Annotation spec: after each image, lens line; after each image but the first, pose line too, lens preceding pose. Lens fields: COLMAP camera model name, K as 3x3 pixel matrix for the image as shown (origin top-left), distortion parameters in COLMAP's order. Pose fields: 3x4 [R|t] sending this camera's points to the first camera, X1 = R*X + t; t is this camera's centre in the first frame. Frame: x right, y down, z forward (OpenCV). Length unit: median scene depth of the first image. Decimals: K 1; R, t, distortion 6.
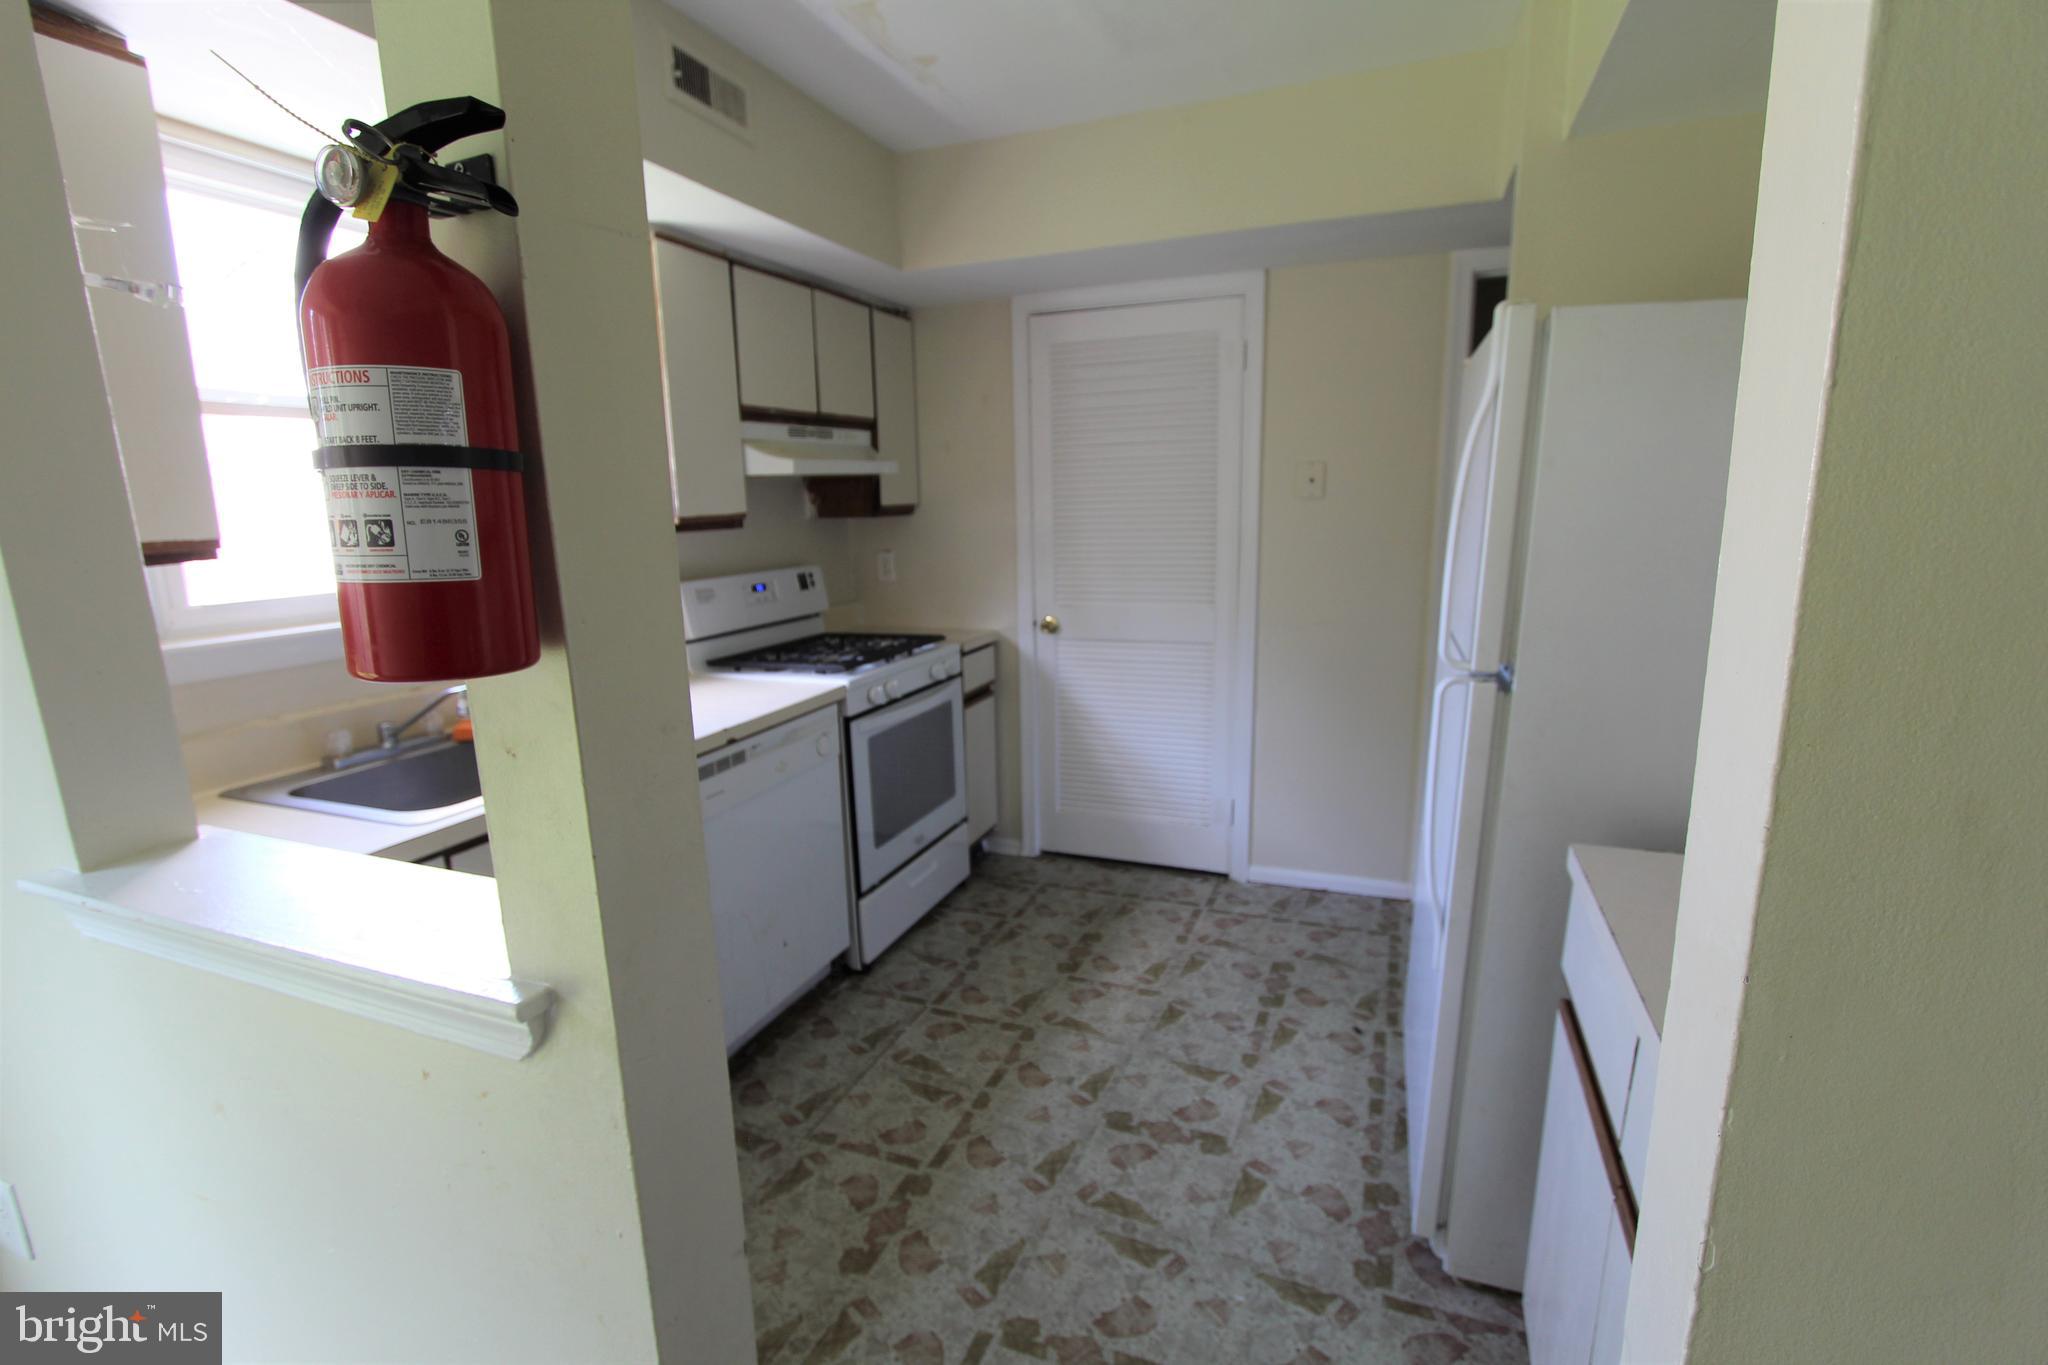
lens RADIAL K [[939.7, 0, 1020.8], [0, 939.7, 689.8], [0, 0, 1]] dist [-0.021306, 0.003126]
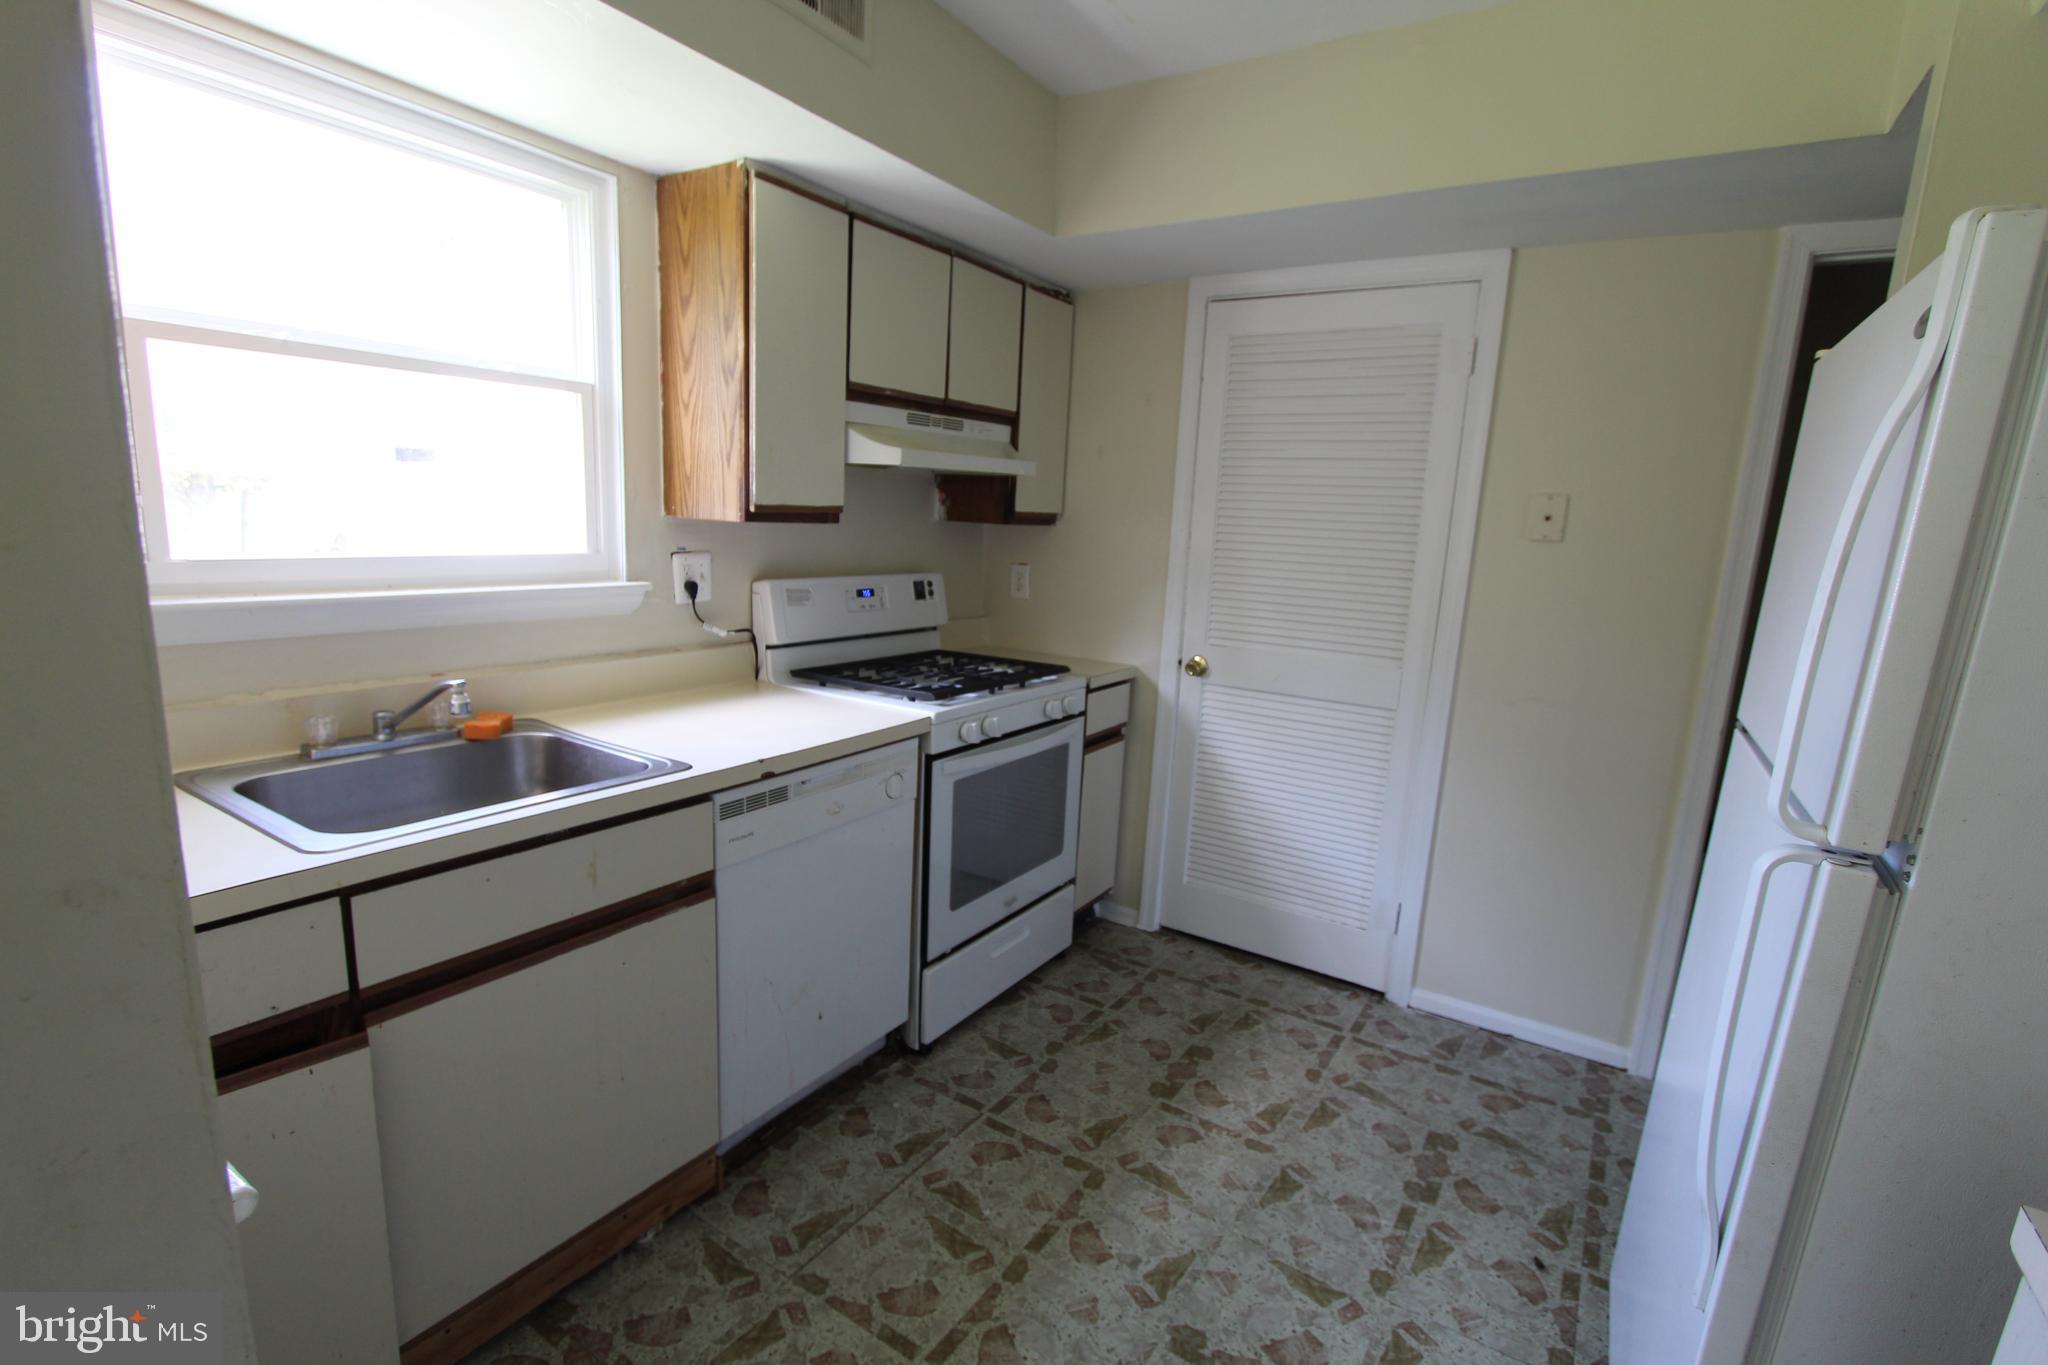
lens RADIAL K [[939.7, 0, 1021.2], [0, 939.7, 690.8], [0, 0, 1]] dist [-0.021306, 0.003126]
pose [[0.977334, 0.105806, -0.183366, 0.042905], [-0.108855, 0.994036, -0.006614, -0.030317], [0.181573, 0.026424, 0.983022, 0.175251]]
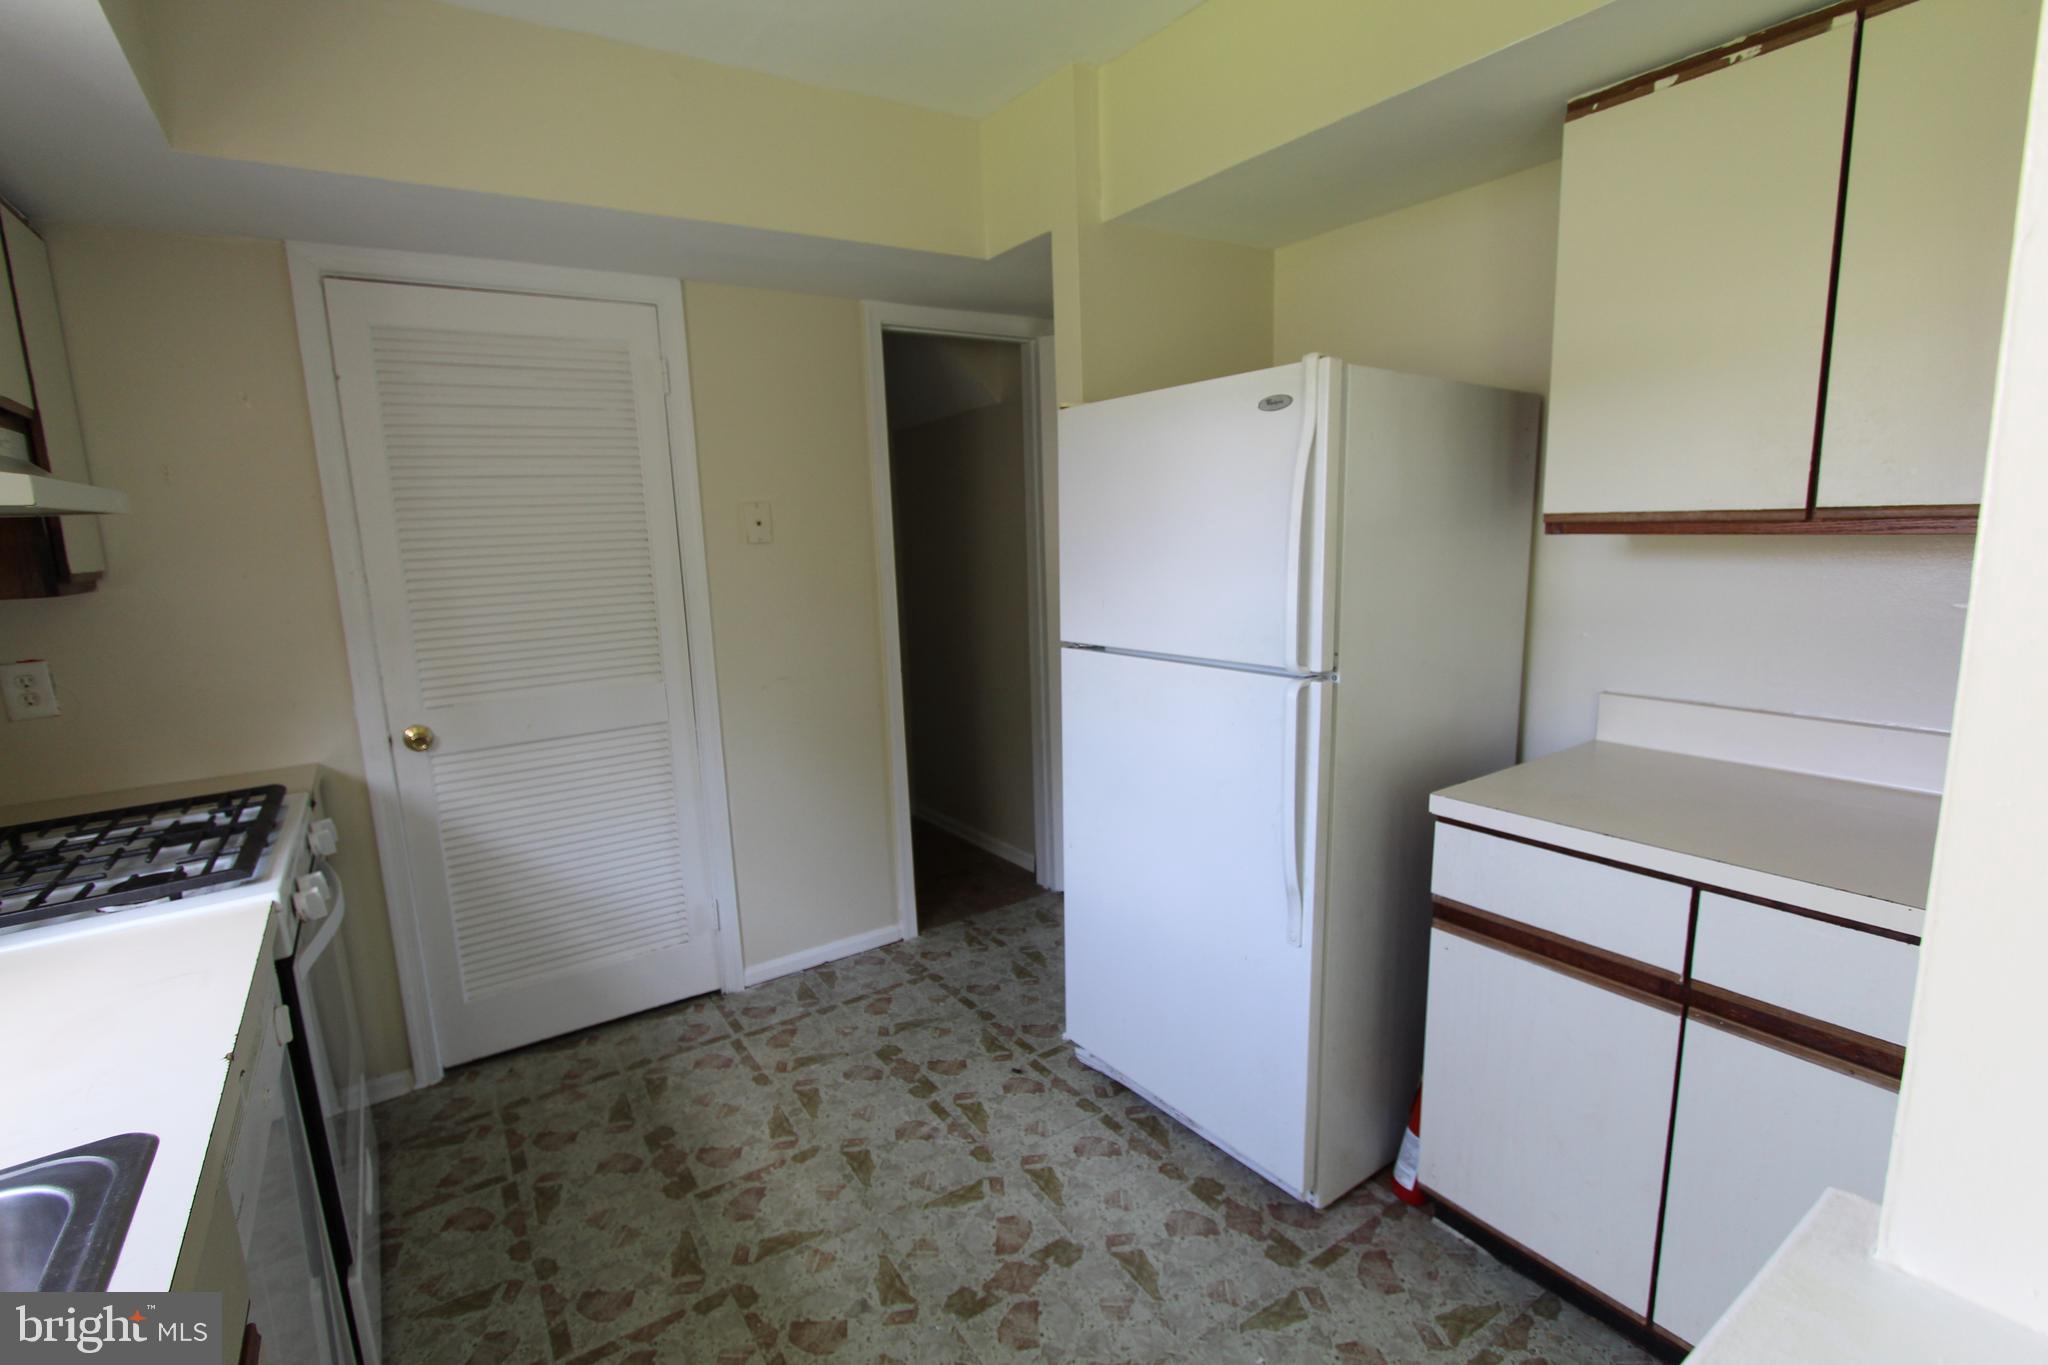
lens RADIAL K [[939.7, 0, 1019.4], [0, 939.7, 692.4], [0, 0, 1]] dist [-0.021306, 0.003126]
pose [[0.564888, -0.142862, 0.812706, -0.339087], [0.191246, 0.980748, 0.039472, -0.057562], [-0.802699, 0.133129, 0.581335, 0.329121]]
